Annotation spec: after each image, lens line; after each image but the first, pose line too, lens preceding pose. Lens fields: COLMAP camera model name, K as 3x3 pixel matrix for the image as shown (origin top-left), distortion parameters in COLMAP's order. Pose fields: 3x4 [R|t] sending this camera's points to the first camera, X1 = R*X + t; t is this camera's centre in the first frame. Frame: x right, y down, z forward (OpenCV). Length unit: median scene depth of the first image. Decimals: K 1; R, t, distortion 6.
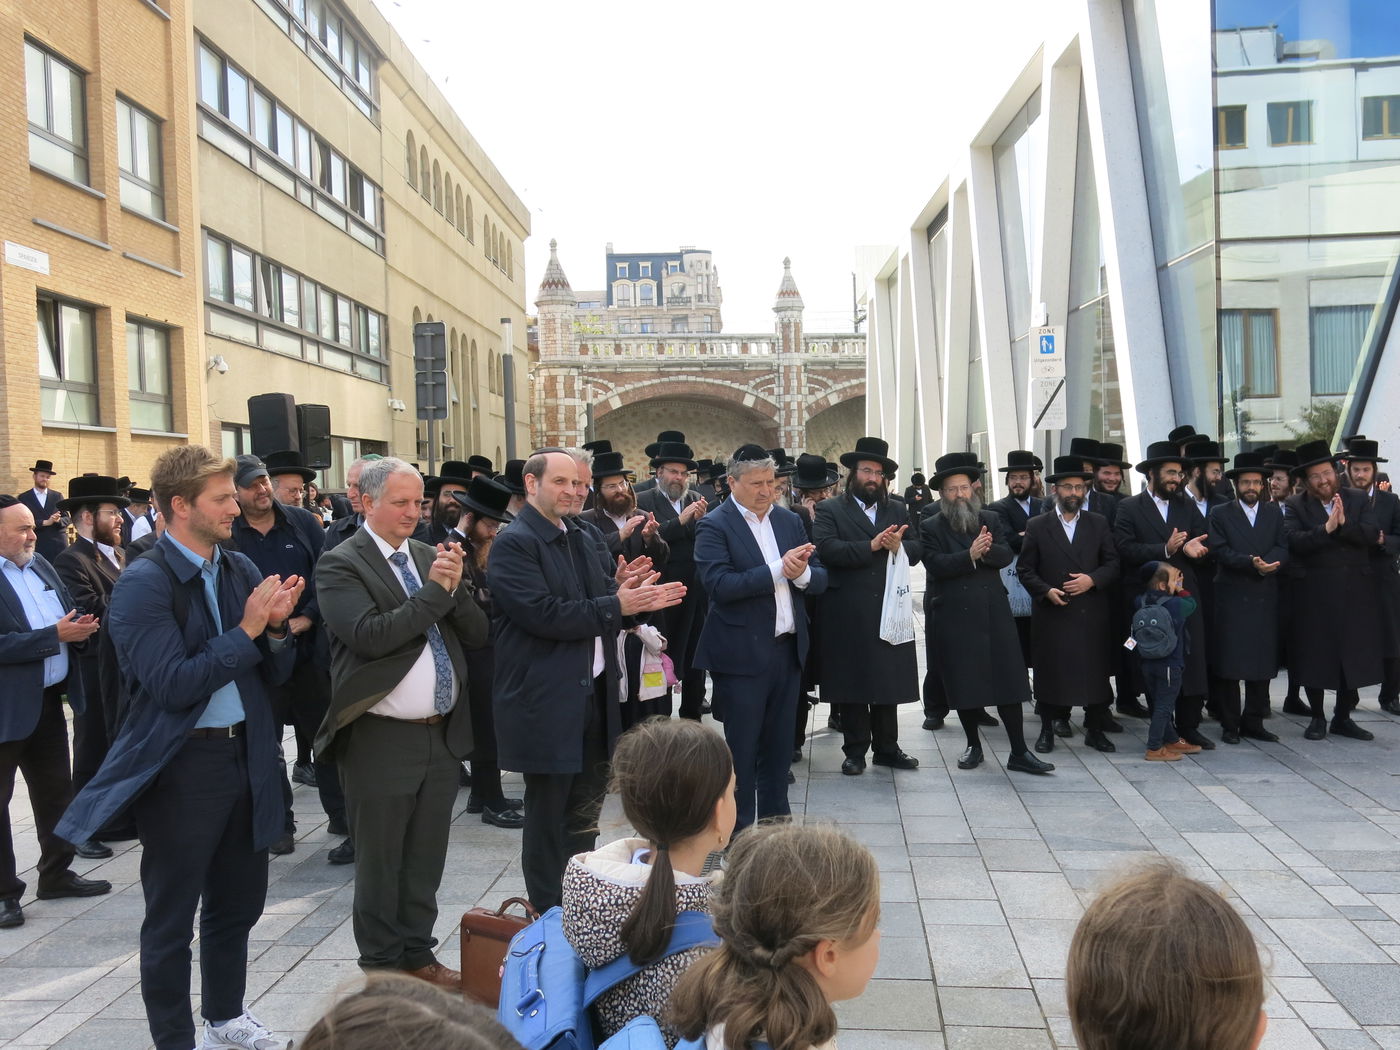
lens RADIAL K [[1383.3, 0, 700.0], [0, 1383.3, 525.0], [0, 0, 1]] dist [-0.006358, -0.013776]
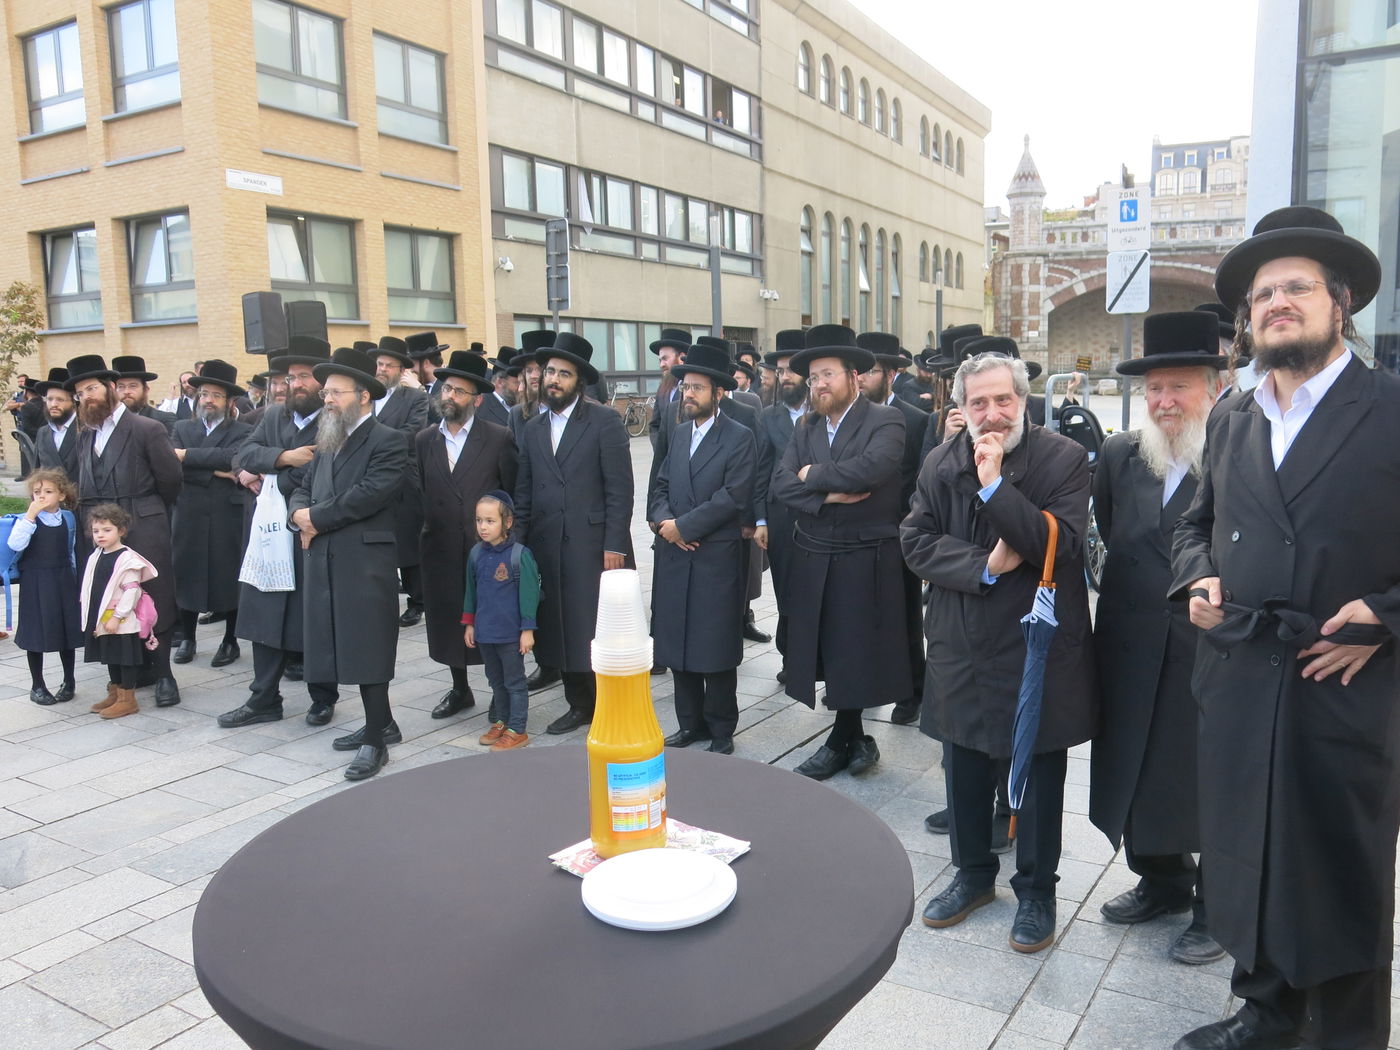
lens RADIAL K [[1175.6, 0, 700.0], [0, 1175.6, 525.0], [0, 0, 1]] dist [-0.023709, 0.009051]
pose [[0.895771, 0.068669, -0.439180, 0.104395], [-0.020622, 0.993352, 0.113255, -0.005208], [0.444038, -0.092394, 0.891232, 0.067824]]
